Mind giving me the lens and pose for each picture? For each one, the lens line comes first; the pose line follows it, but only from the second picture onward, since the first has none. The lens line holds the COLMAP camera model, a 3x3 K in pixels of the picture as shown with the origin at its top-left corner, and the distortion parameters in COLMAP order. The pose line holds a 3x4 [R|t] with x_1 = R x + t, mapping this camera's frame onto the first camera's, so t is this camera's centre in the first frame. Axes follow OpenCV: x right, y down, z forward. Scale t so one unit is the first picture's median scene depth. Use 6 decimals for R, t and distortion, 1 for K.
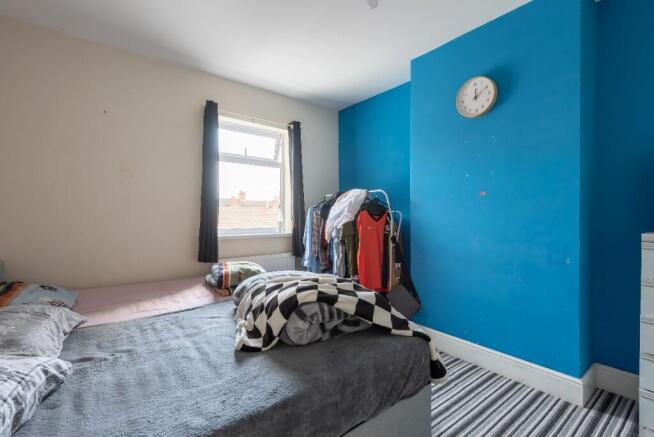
lens RADIAL K [[296.3, 0, 324.4], [0, 296.3, 218.6], [0, 0, 1]] dist [0.025519, -0.005057]
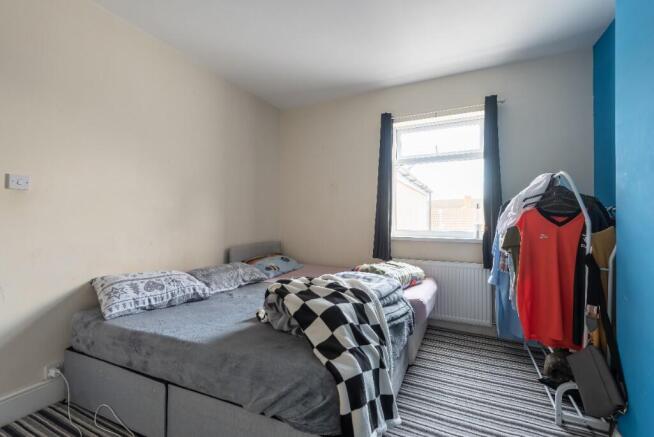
lens RADIAL K [[296.3, 0, 324.0], [0, 296.3, 217.0], [0, 0, 1]] dist [0.025519, -0.005057]
pose [[0.446158, -0.004486, -0.894943, 0.482666], [-0.010204, 0.999897, -0.010099, 0.002105], [0.894896, 0.013638, 0.446066, 0.306906]]
